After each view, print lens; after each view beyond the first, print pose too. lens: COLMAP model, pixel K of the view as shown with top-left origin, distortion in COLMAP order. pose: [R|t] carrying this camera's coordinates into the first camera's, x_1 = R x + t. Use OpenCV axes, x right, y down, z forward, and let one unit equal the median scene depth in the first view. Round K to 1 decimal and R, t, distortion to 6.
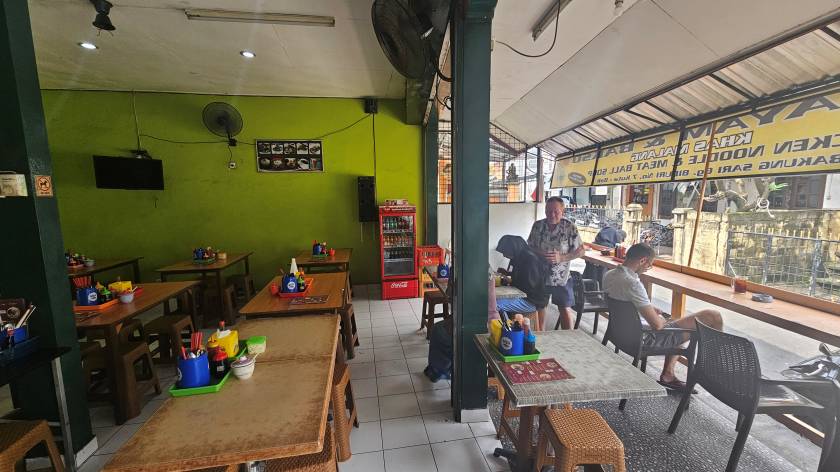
lens RADIAL K [[345.1, 0, 416.4], [0, 345.1, 241.3], [0, 0, 1]] dist [0.000009, -0.000704]
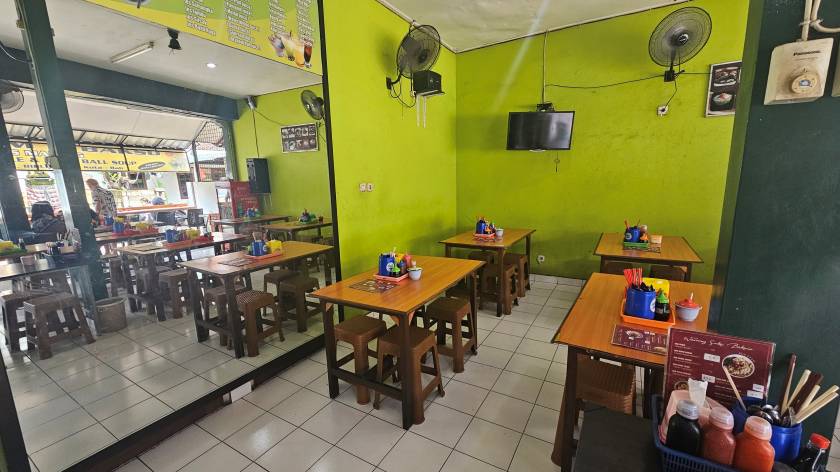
lens RADIAL K [[345.1, 0, 417.8], [0, 345.1, 243.1], [0, 0, 1]] dist [0.000009, -0.000704]
pose [[0.755717, 0.116407, -0.644470, -0.629043], [-0.065654, 0.992585, 0.102298, 0.013244], [0.651599, -0.034996, 0.757756, 0.196256]]
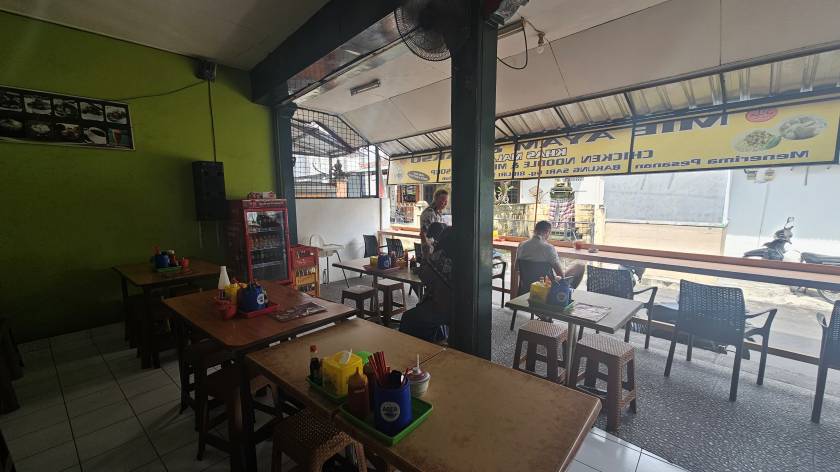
lens RADIAL K [[345.1, 0, 427.7], [0, 345.1, 241.5], [0, 0, 1]] dist [0.000009, -0.000704]
pose [[0.766556, -0.077710, 0.637458, -0.427522], [0.078695, 0.996537, 0.026851, 0.010902], [-0.637337, 0.029582, 0.770017, 0.160385]]
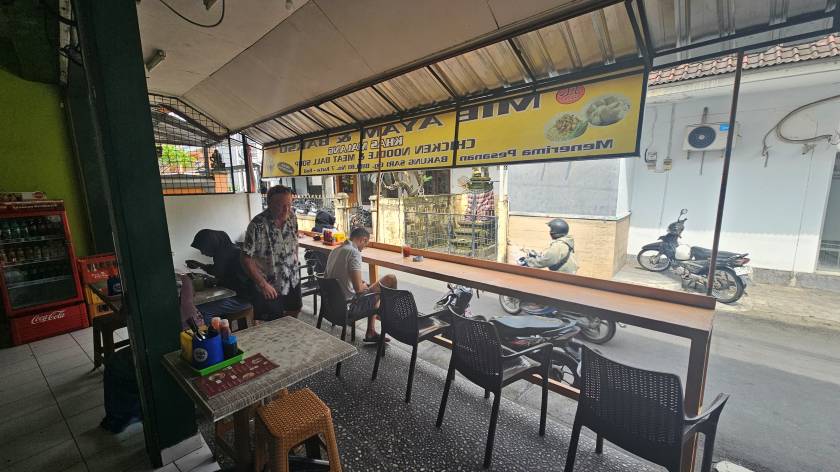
lens RADIAL K [[345.1, 0, 417.5], [0, 345.1, 242.1], [0, 0, 1]] dist [0.000009, -0.000704]
pose [[0.722735, -0.115282, 0.681443, 0.045370], [0.095230, 0.993197, 0.067022, 0.003642], [-0.684533, 0.016455, 0.728796, -0.005455]]
